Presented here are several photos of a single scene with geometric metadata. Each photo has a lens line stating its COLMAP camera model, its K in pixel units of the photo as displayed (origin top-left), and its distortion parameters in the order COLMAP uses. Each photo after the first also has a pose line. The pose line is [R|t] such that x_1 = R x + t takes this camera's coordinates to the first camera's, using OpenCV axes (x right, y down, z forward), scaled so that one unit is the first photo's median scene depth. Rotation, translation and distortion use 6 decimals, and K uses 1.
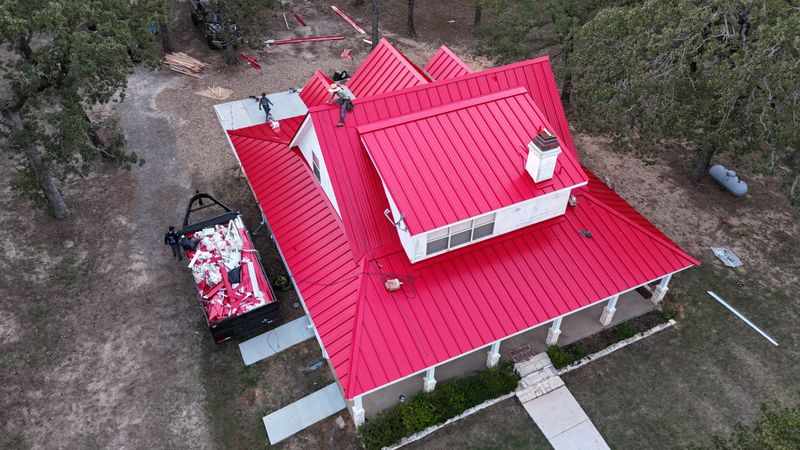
lens RADIAL K [[594.3, 0, 400.0], [0, 594.3, 225.0], [0, 0, 1]] dist [0.086868, -0.119581]
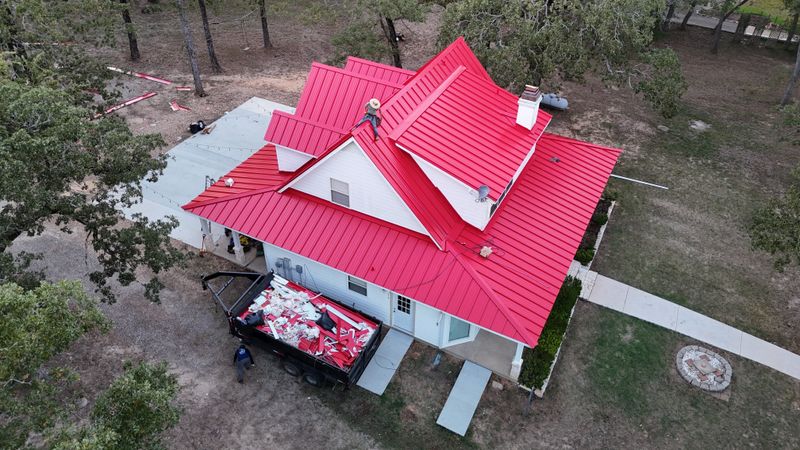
lens RADIAL K [[594.3, 0, 400.0], [0, 594.3, 225.0], [0, 0, 1]] dist [0.086868, -0.119581]
pose [[0.791277, -0.390825, 0.470251, -0.578017], [0.403298, 0.911648, 0.079052, -0.089285], [-0.459599, 0.127099, 0.878985, 0.068200]]
